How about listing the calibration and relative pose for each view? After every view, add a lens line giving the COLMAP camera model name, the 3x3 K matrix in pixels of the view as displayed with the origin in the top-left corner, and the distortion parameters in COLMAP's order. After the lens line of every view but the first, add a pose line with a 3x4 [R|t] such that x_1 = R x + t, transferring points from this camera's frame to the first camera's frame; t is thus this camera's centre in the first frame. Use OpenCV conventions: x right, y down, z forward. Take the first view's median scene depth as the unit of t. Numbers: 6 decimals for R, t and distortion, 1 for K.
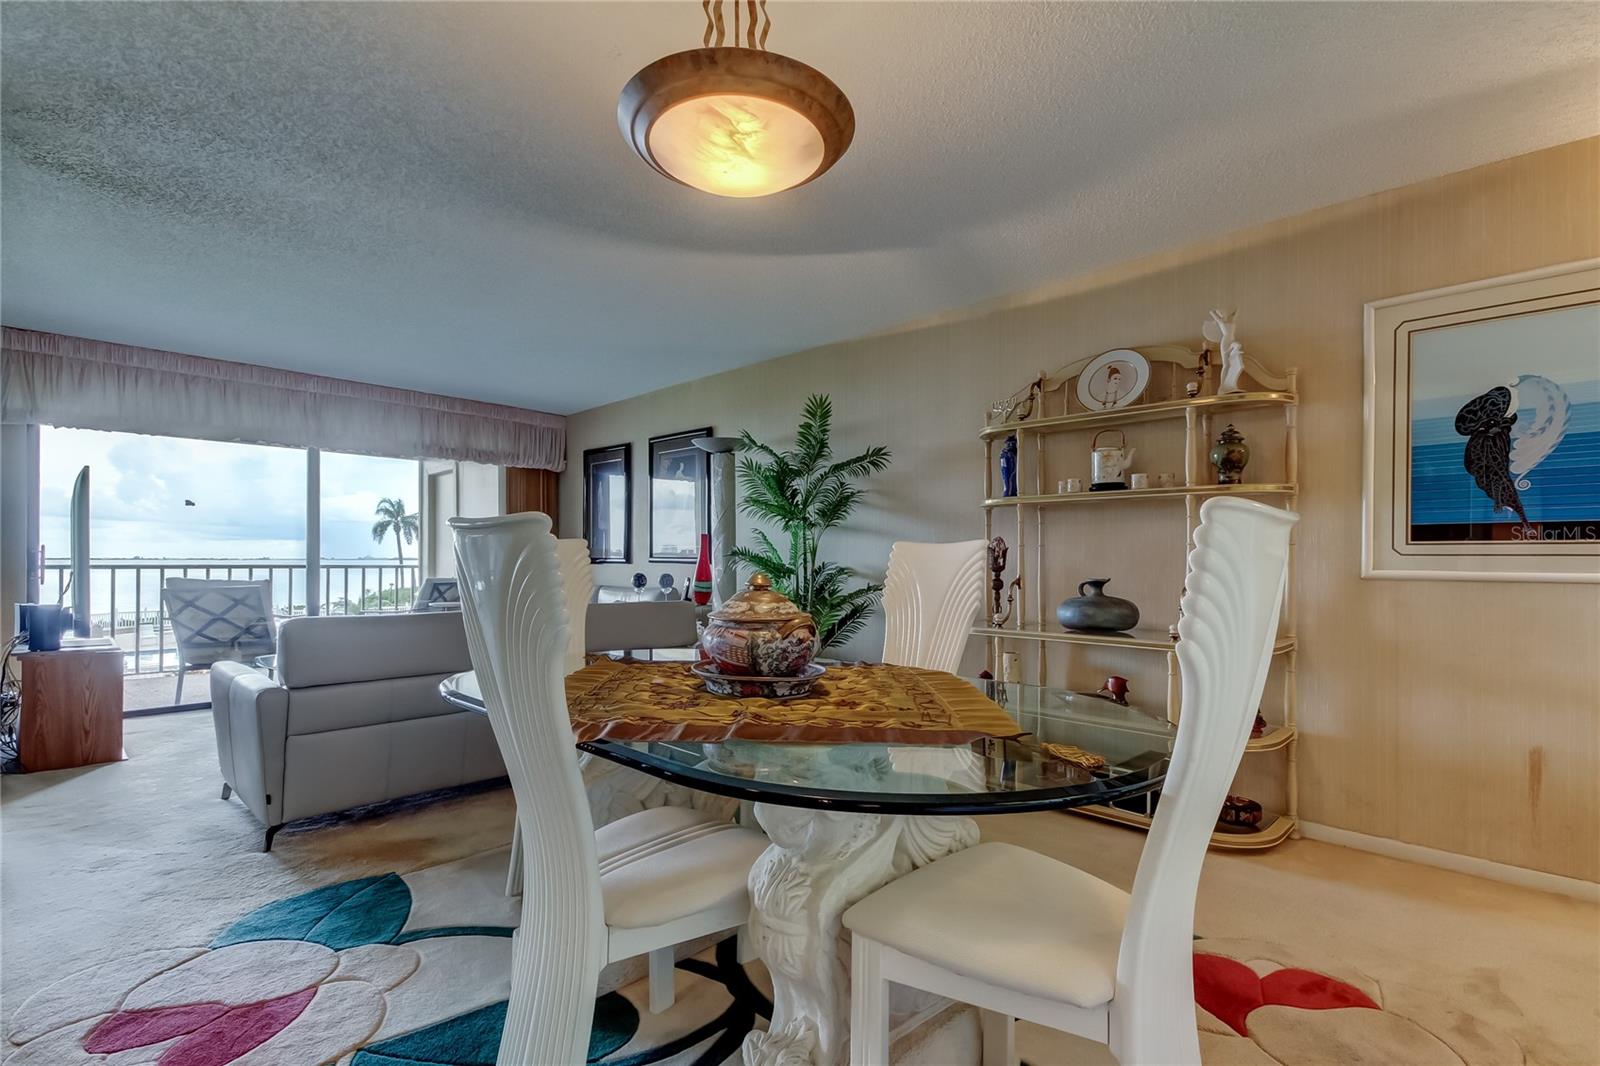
lens RADIAL K [[716.4, 0, 802.0], [0, 716.4, 561.1], [0, 0, 1]] dist [-0.001711, -0.001025]
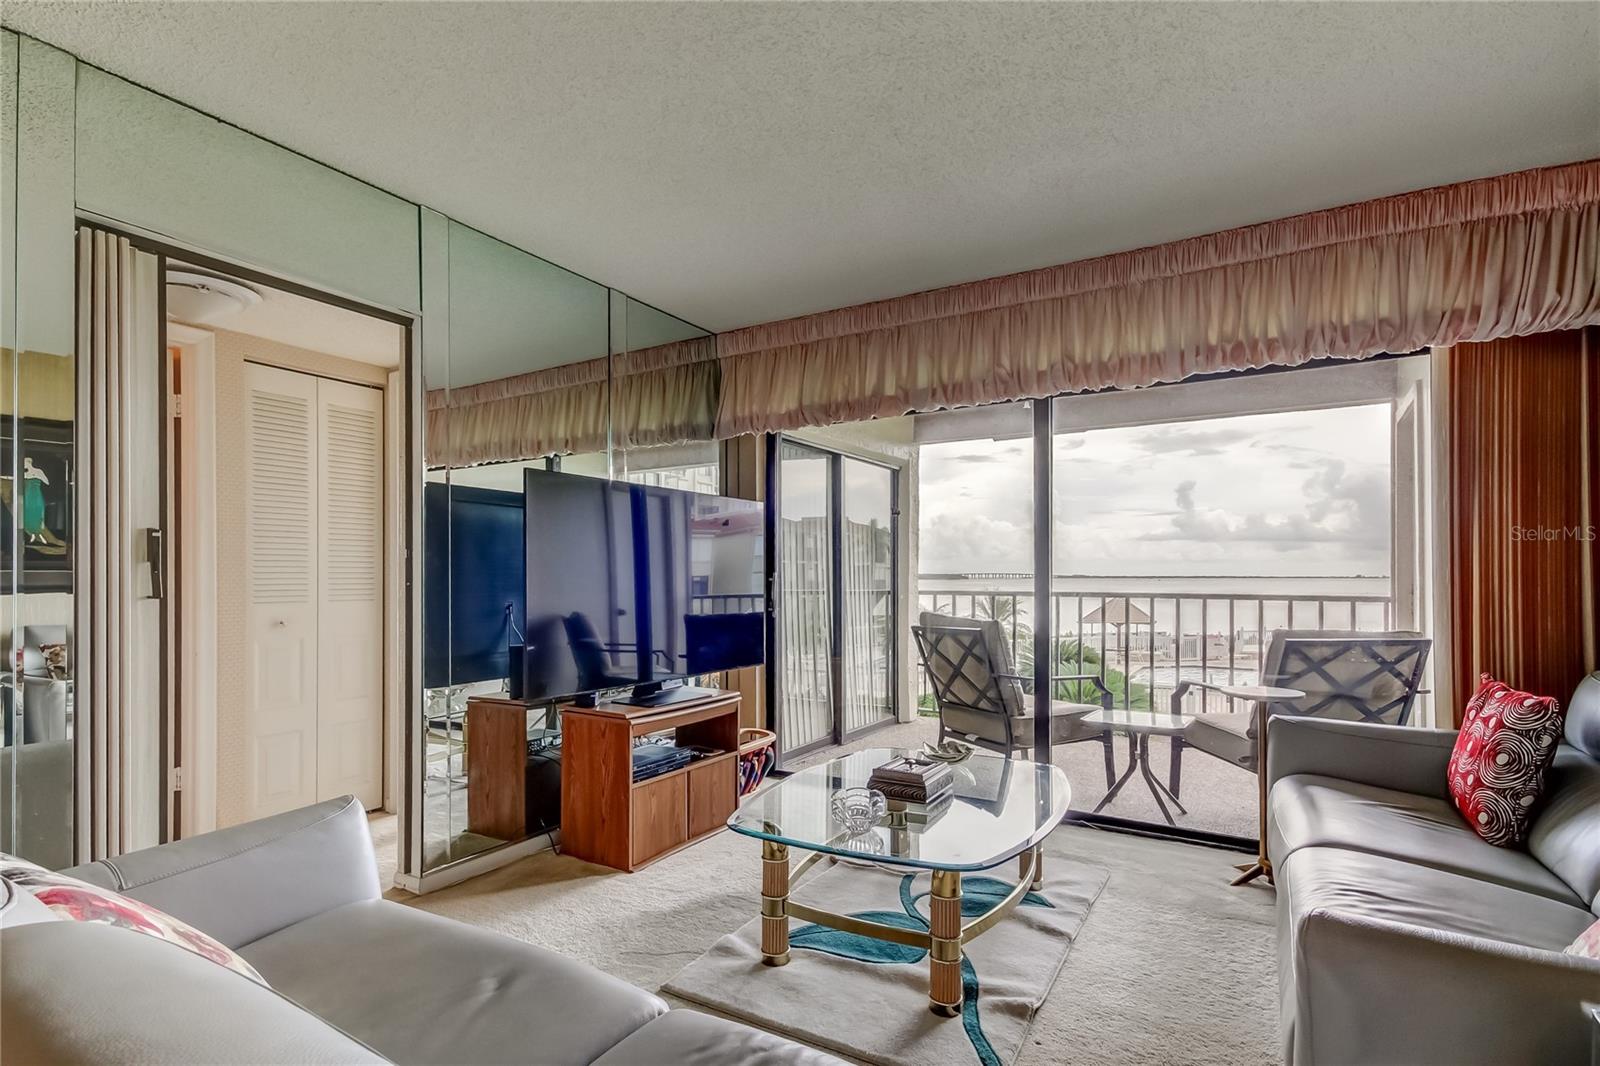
lens RADIAL K [[766.6, 0, 801.8], [0, 766.6, 575.8], [0, 0, 1]] dist [0.013635, -0.000019]
pose [[0.218039, -0.006123, -0.975921, -0.103572], [-0.000530, 0.999979, -0.006392, -0.011015], [0.975940, 0.001911, 0.218032, 0.688153]]
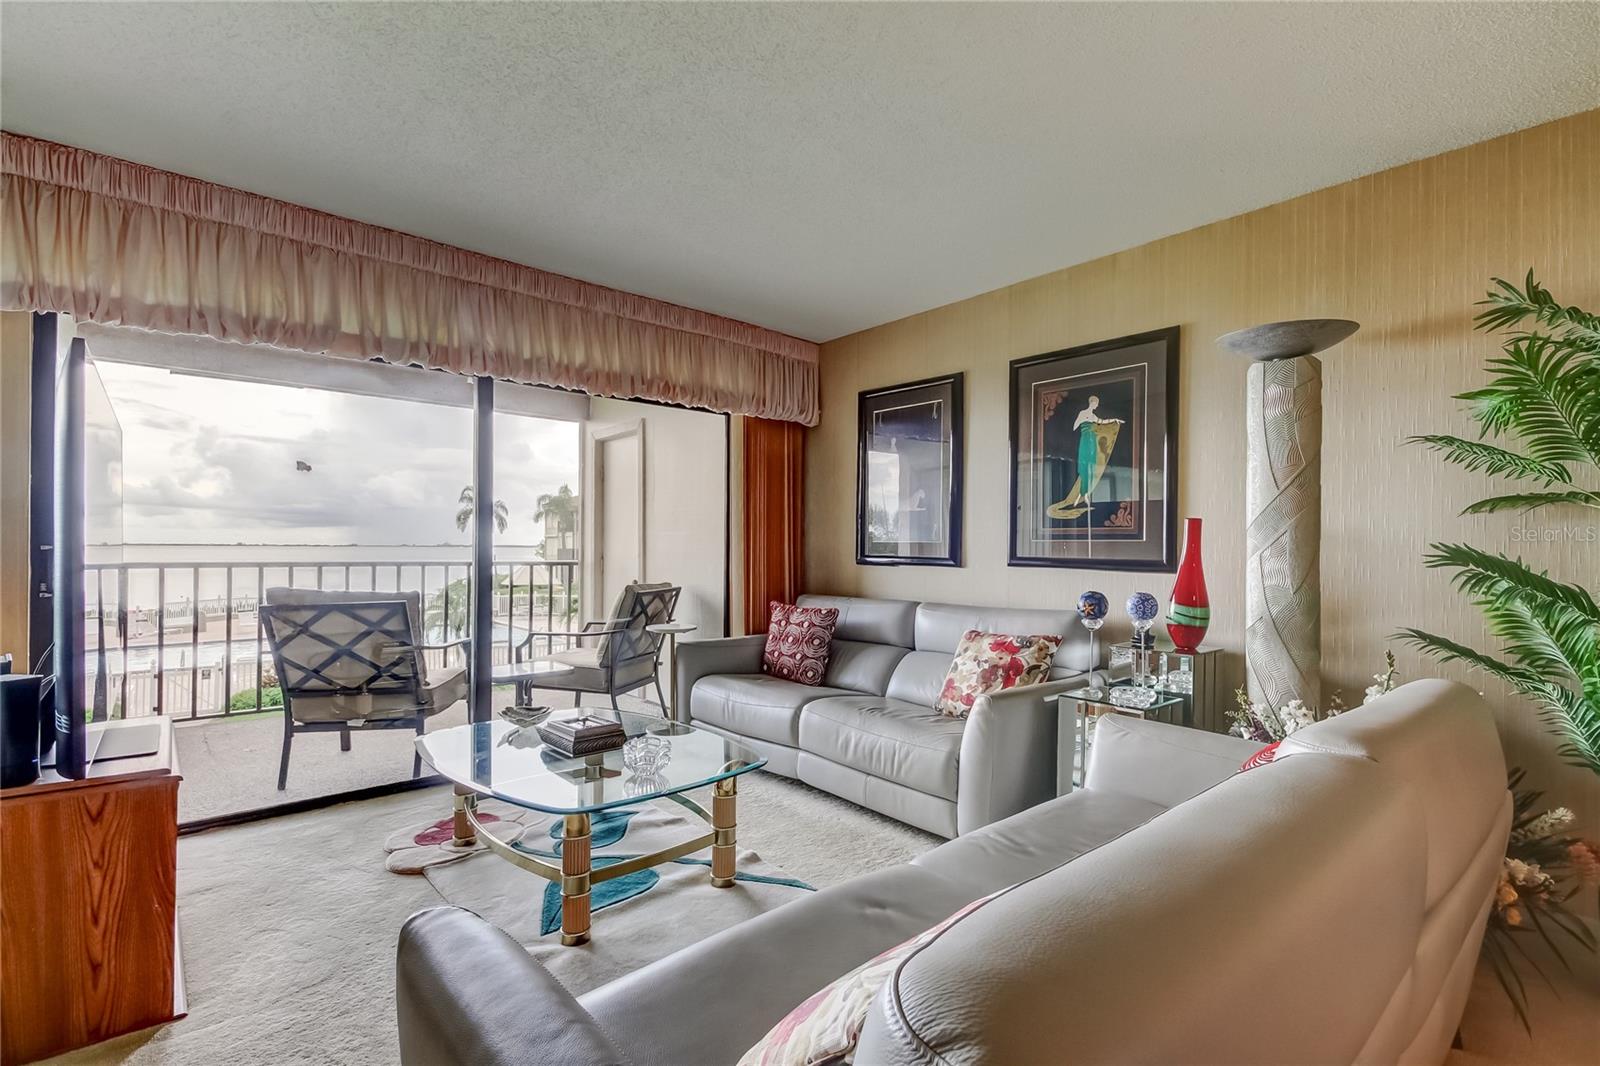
lens RADIAL K [[734.2, 0, 801.1], [0, 734.2, 548.6], [0, 0, 1]] dist [0.000800, -0.000734]
pose [[0.995002, 0.002884, -0.099809, -0.350697], [-0.002999, 0.999995, -0.001003, -0.012621], [0.099805, 0.001298, 0.995006, 0.396570]]
